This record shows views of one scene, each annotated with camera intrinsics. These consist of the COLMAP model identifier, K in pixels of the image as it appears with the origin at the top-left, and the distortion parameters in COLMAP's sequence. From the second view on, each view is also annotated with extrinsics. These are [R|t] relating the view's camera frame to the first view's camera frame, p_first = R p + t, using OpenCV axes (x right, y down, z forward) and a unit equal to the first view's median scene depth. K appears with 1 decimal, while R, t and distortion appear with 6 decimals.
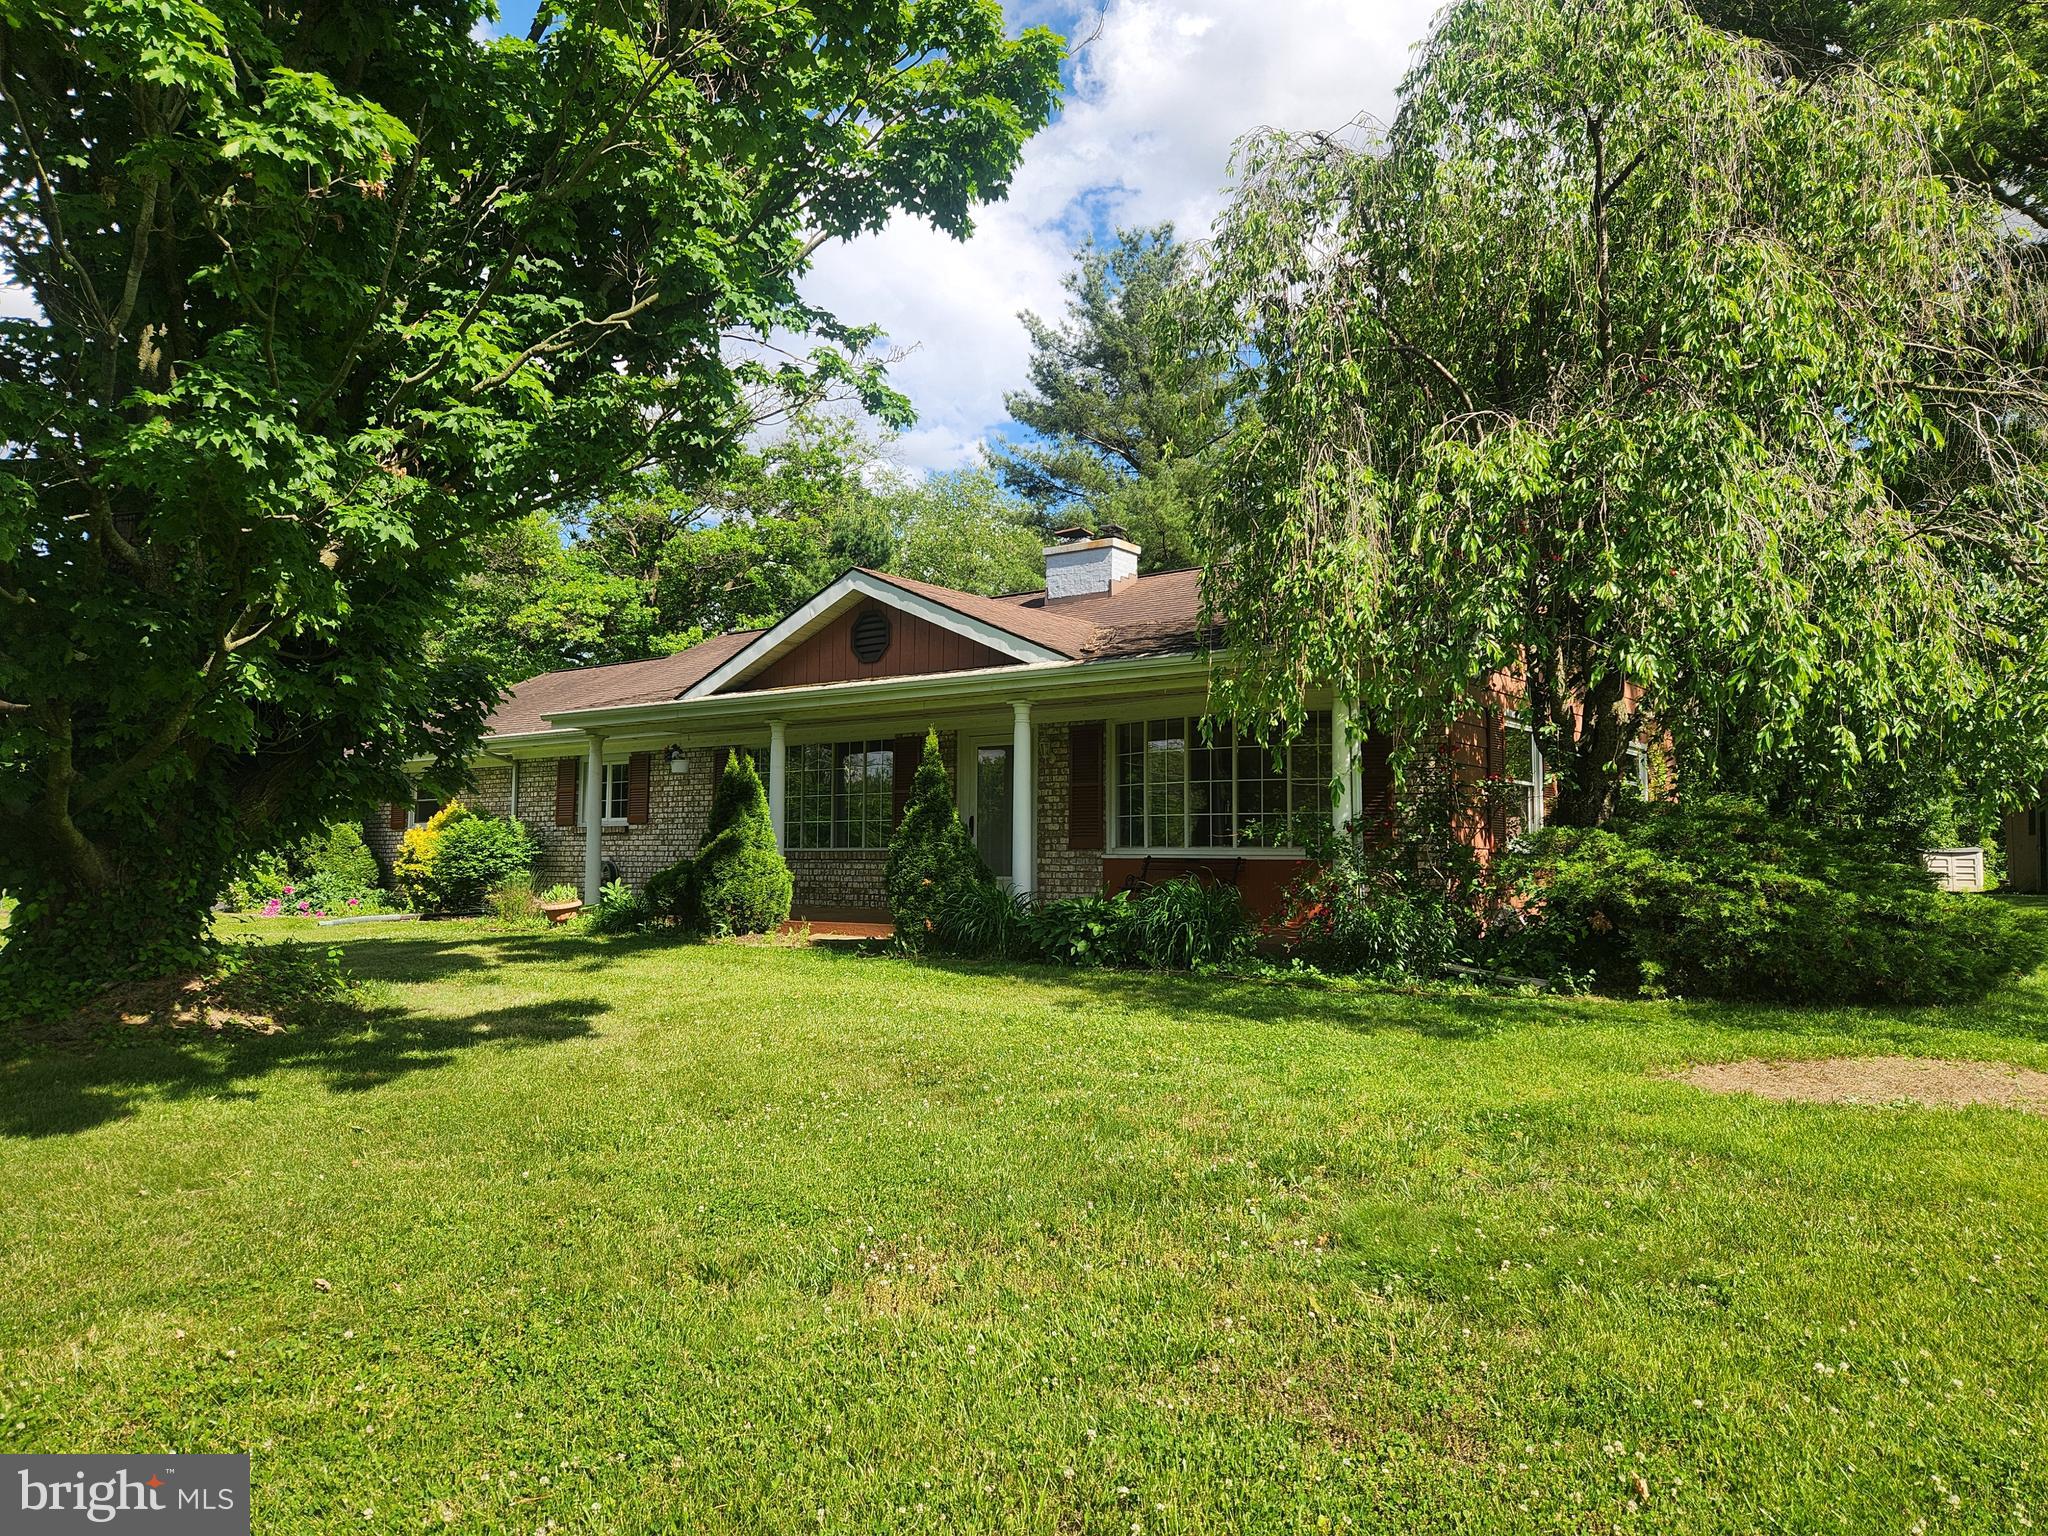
lens RADIAL K [[1380.5, 0, 1058.0], [0, 1380.5, 744.0], [0, 0, 1]] dist [0.081683, -0.064134]
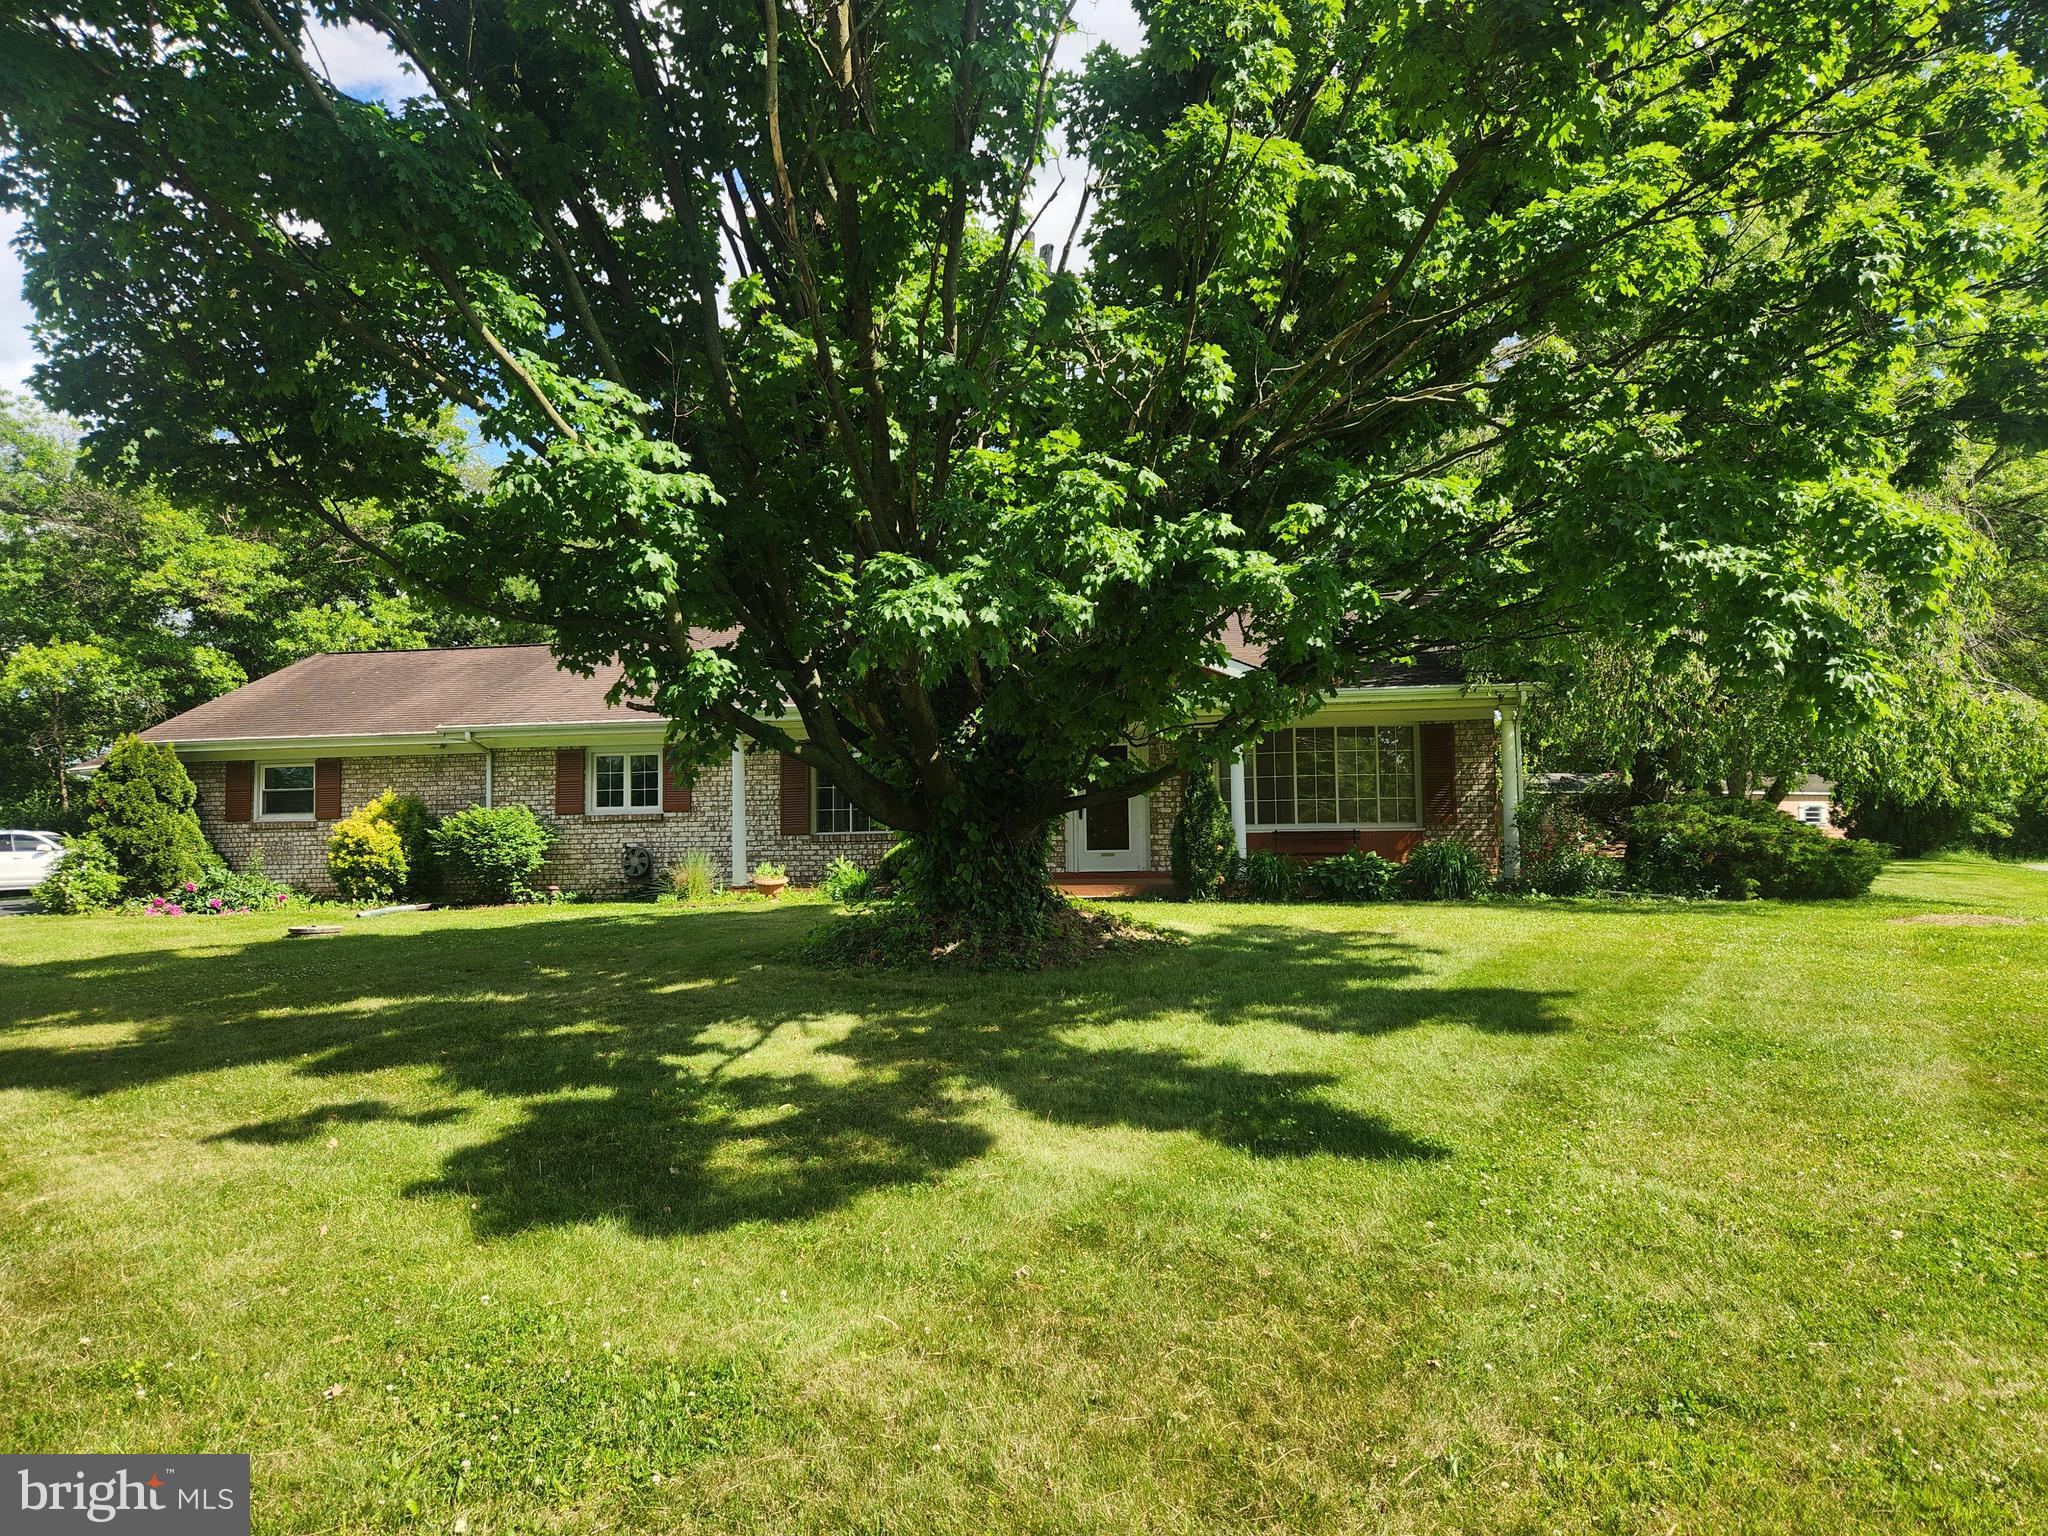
lens RADIAL K [[1380.5, 0, 1058.0], [0, 1380.5, 744.0], [0, 0, 1]] dist [0.081683, -0.064134]
pose [[0.888824, 0.015239, 0.457996, -0.687364], [-0.018348, 0.999829, 0.002341, -0.002816], [-0.457882, -0.010484, 0.888951, -0.108113]]
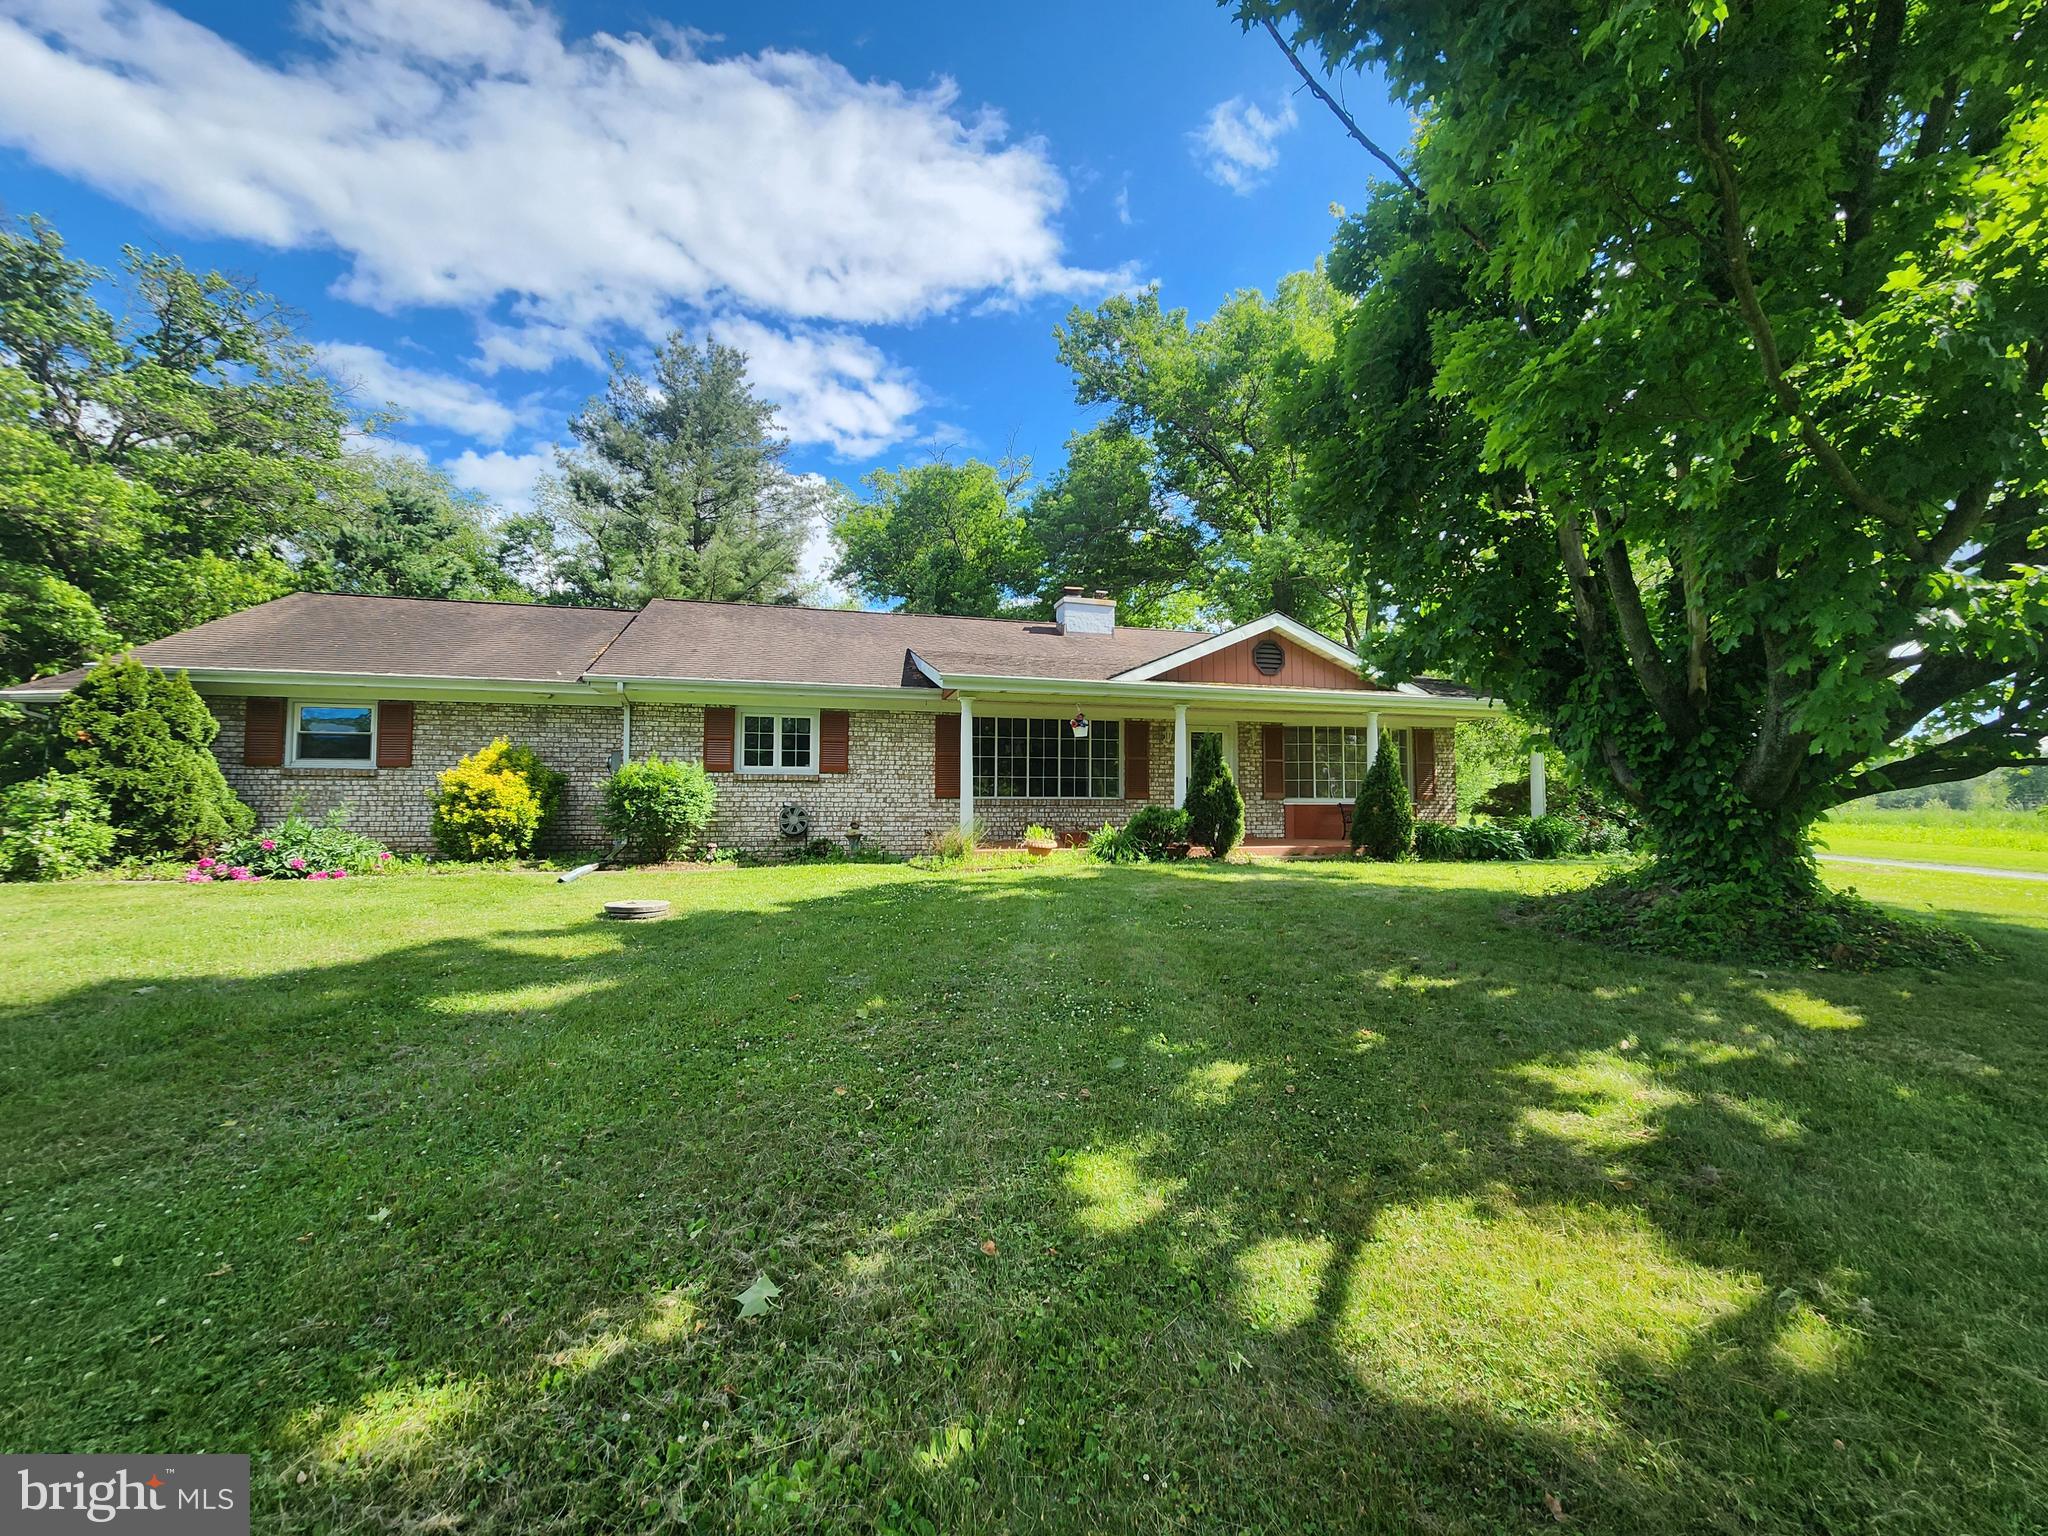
lens RADIAL K [[857.4, 0, 1022.3], [0, 857.4, 762.0], [0, 0, 1]] dist [0.010218, 0.000123]
pose [[0.622748, 0.034949, 0.781642, -0.966759], [-0.066220, 0.997772, 0.008146, 0.042726], [-0.779615, -0.056833, 0.623675, 0.583214]]
